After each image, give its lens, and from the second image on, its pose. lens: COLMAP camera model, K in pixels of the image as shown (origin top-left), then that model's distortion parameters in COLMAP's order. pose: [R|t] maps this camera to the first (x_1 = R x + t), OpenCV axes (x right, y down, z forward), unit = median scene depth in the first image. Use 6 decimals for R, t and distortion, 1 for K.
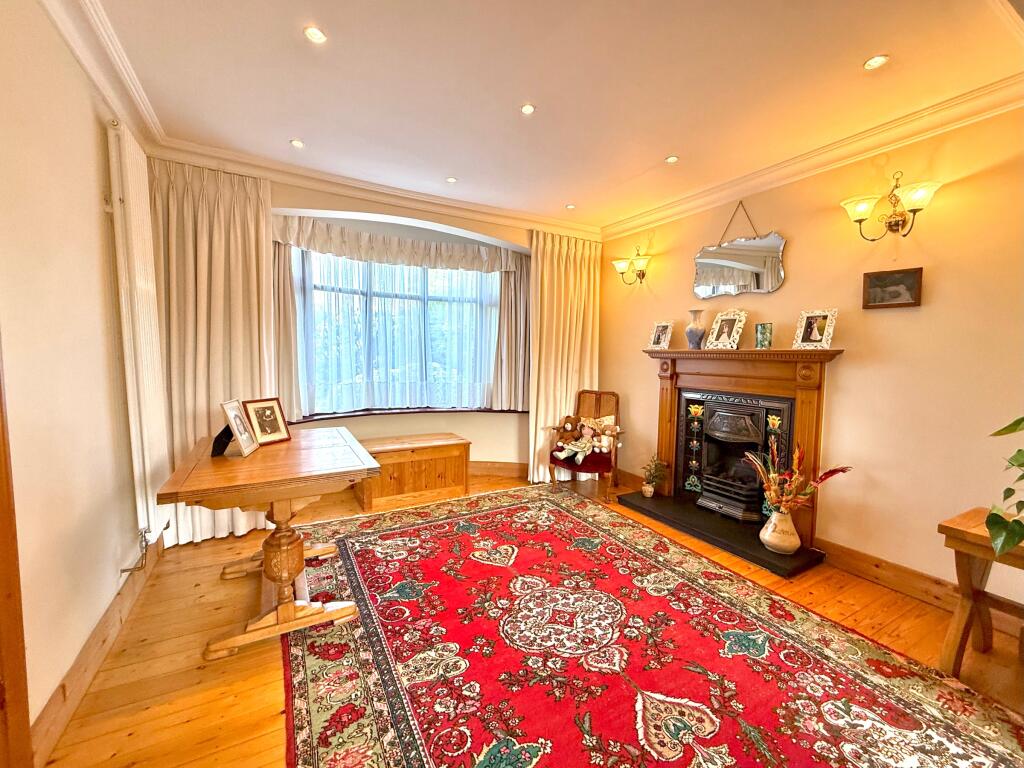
lens RADIAL K [[416.1, 0, 505.8], [0, 416.1, 378.3], [0, 0, 1]] dist [0.000436, 0.000070]
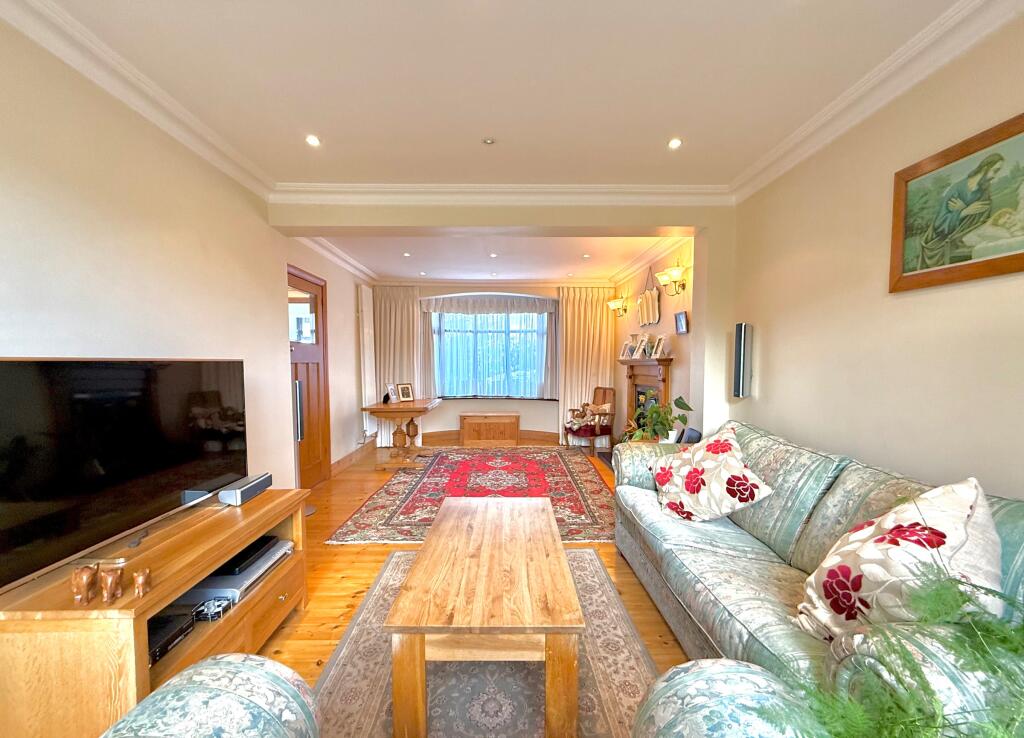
lens RADIAL K [[402.7, 0, 513.4], [0, 402.7, 379.7], [0, 0, 1]] dist [0.001488, 0.000012]
pose [[0.888271, 0.003007, -0.459309, 0.695279], [-0.012811, 0.999752, -0.018231, 0.039185], [0.459140, 0.022078, 0.888089, -0.522741]]
